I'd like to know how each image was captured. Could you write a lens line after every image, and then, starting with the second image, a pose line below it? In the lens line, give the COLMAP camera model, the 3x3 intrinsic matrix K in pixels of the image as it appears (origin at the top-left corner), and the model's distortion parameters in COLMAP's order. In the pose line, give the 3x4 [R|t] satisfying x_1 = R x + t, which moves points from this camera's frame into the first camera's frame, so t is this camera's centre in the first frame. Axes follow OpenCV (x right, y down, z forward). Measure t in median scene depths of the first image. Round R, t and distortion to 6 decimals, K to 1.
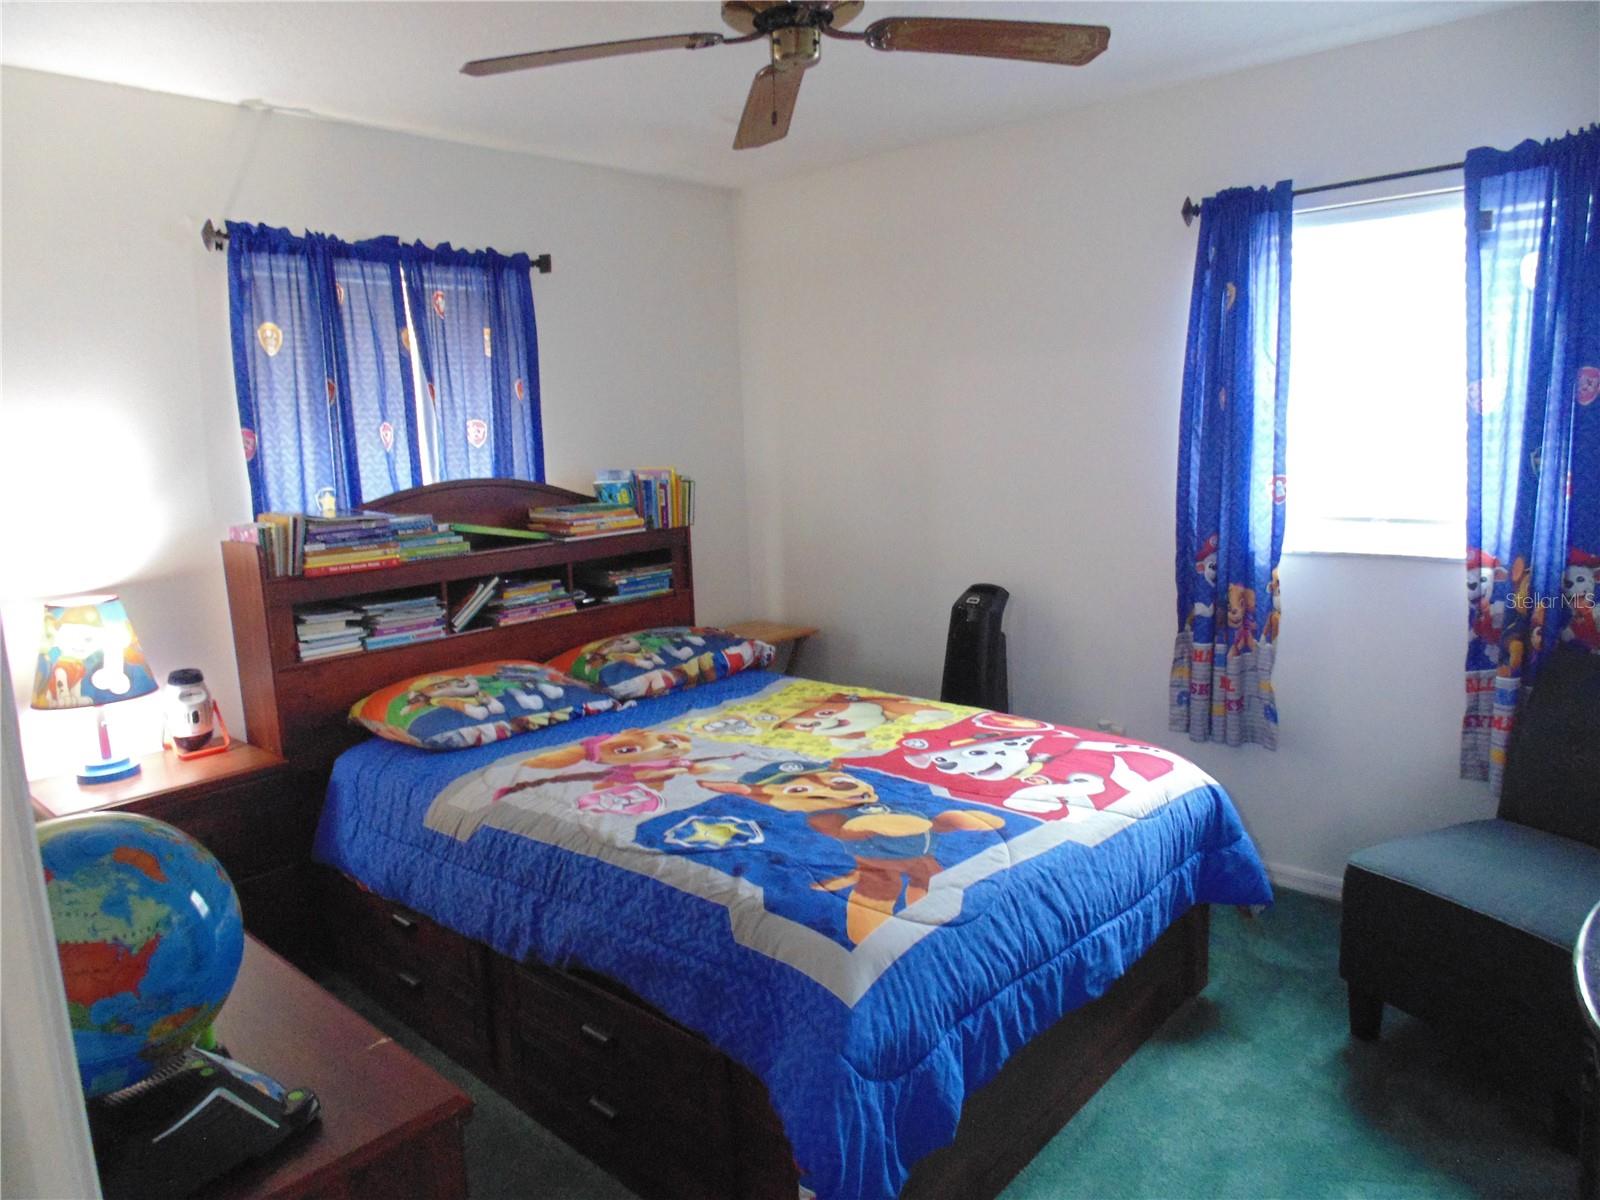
lens RADIAL K [[1068.2, 0, 797.2], [0, 1068.2, 597.5], [0, 0, 1]] dist [-0.029831, 0.002214]
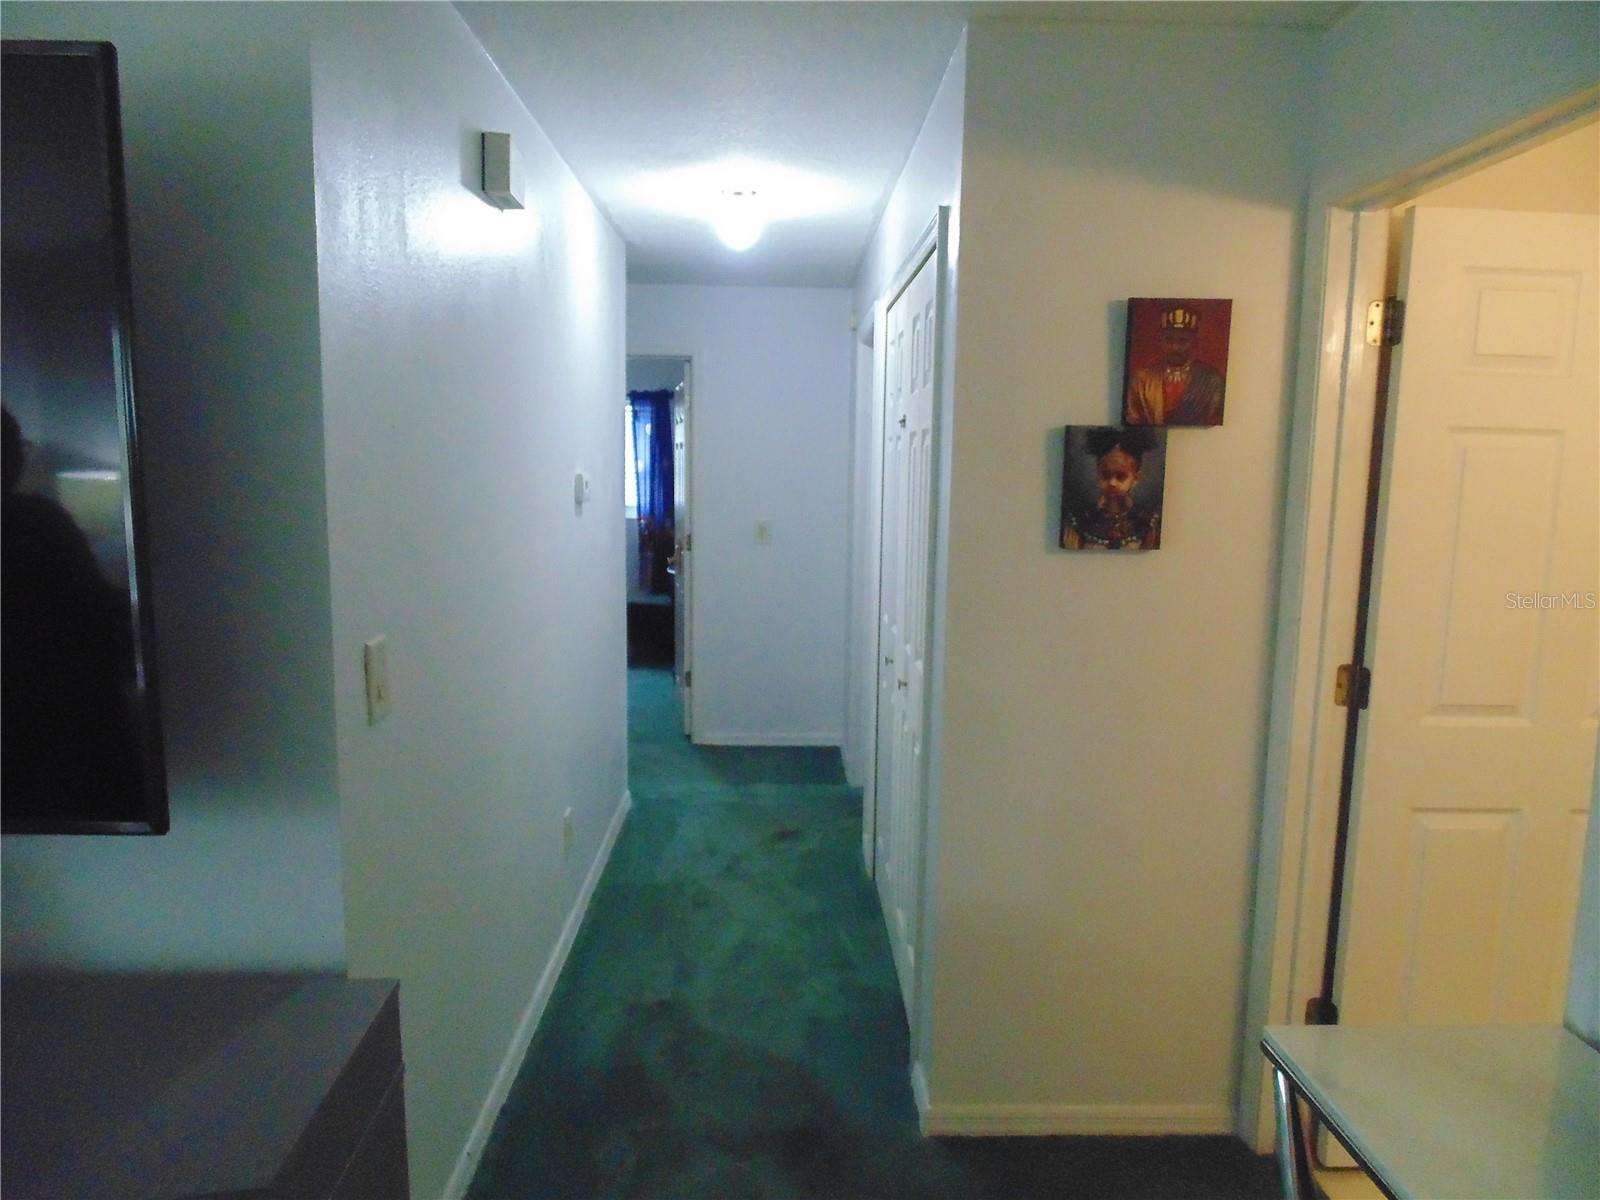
lens RADIAL K [[1068.2, 0, 798.9], [0, 1068.2, 603.9], [0, 0, 1]] dist [-0.029831, 0.002214]
pose [[0.737366, -0.040523, 0.674277, -1.205831], [0.068743, 0.997518, -0.015225, 0.313743], [-0.671987, 0.057578, 0.738321, -1.715197]]
